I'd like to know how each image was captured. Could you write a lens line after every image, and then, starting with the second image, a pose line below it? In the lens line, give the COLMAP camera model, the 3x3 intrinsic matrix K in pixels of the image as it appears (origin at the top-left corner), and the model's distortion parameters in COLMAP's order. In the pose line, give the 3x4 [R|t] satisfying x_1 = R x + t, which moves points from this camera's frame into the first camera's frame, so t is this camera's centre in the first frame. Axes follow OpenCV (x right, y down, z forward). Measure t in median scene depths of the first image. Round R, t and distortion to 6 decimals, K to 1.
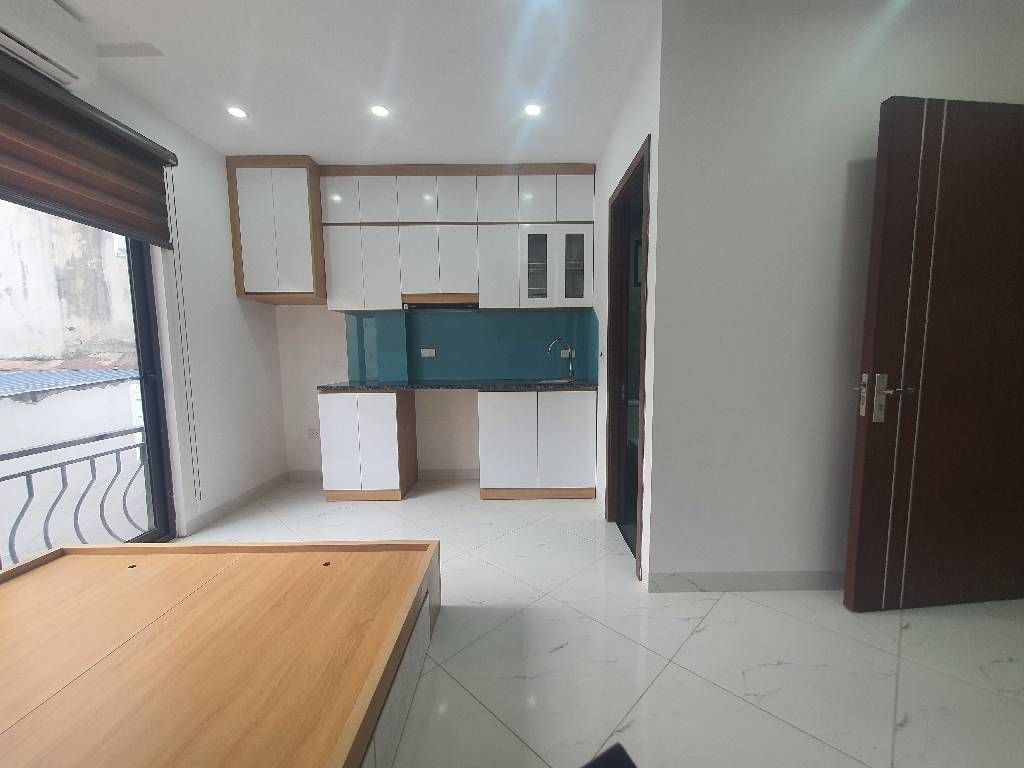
lens RADIAL K [[385.0, 0, 508.4], [0, 385.0, 383.0], [0, 0, 1]] dist [-0.000588, -0.000170]
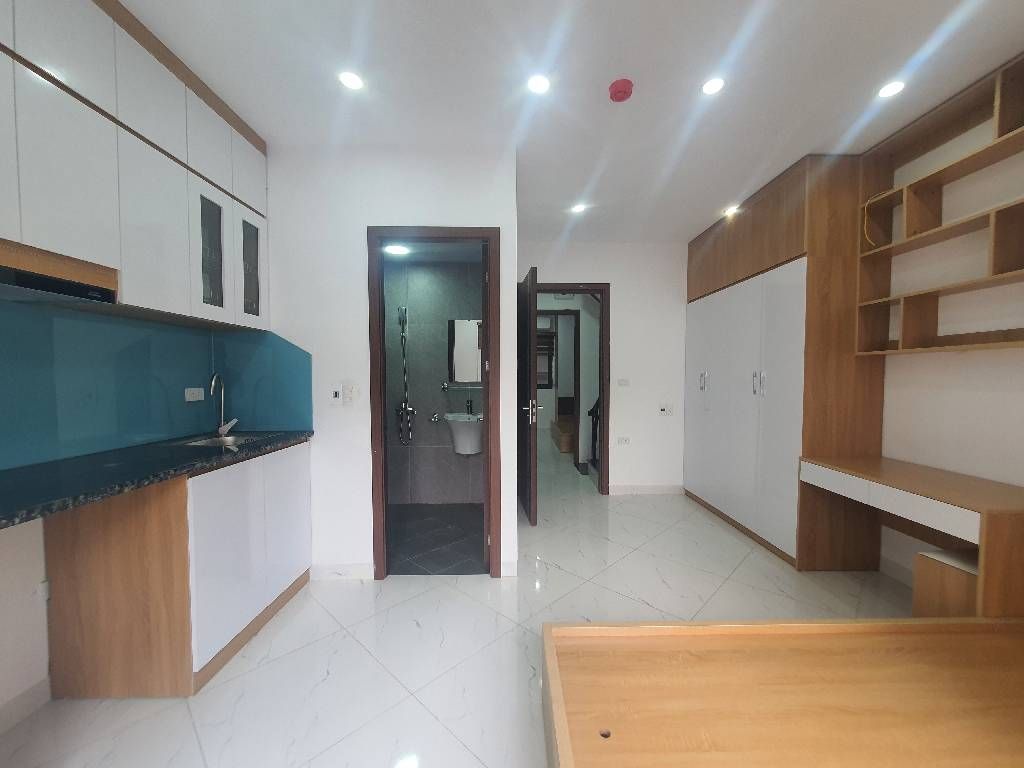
lens RADIAL K [[412.4, 0, 517.1], [0, 412.4, 389.2], [0, 0, 1]] dist [0.000719, 0.000365]
pose [[-0.007359, -0.007543, 0.999944, -0.571281], [0.089602, 0.995944, 0.008173, -0.055231], [-0.995950, 0.089657, -0.006654, 0.549102]]
